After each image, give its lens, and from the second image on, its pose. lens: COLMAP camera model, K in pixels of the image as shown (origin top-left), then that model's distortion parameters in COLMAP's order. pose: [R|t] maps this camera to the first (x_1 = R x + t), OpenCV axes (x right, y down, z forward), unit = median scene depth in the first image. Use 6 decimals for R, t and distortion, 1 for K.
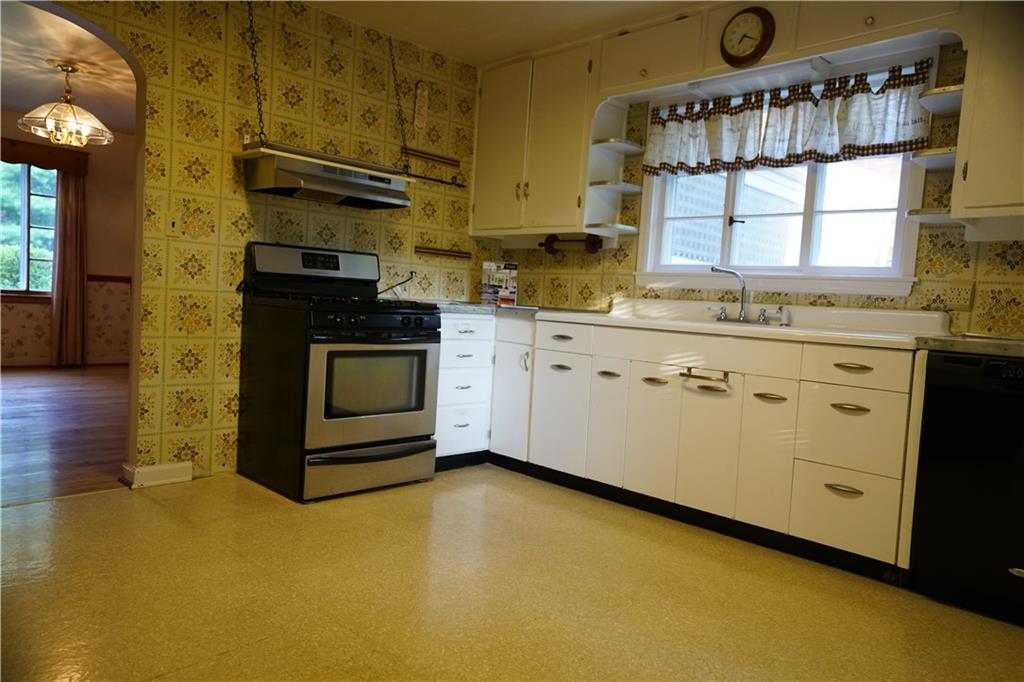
lens RADIAL K [[681.8, 0, 519.7], [0, 681.8, 343.7], [0, 0, 1]] dist [0.007551, 0.010538]
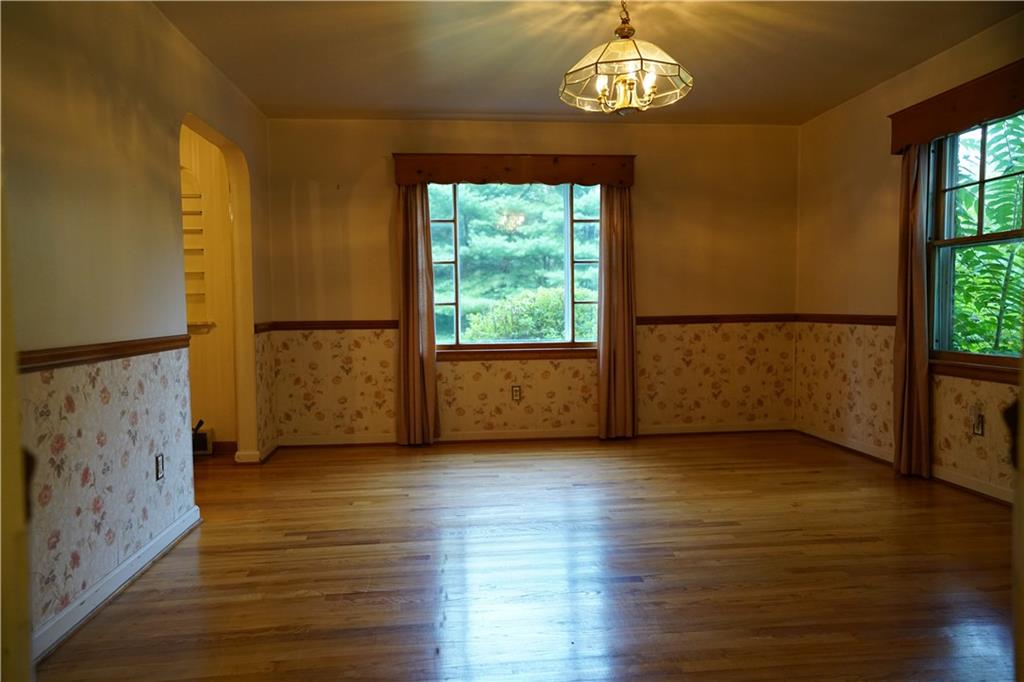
lens RADIAL K [[681.8, 0, 514.4], [0, 681.8, 333.2], [0, 0, 1]] dist [0.007551, 0.010538]
pose [[0.762018, -0.049011, -0.645698, -0.252682], [0.018875, 0.998389, -0.053505, -0.045964], [0.647280, 0.028584, 0.761716, 0.346927]]
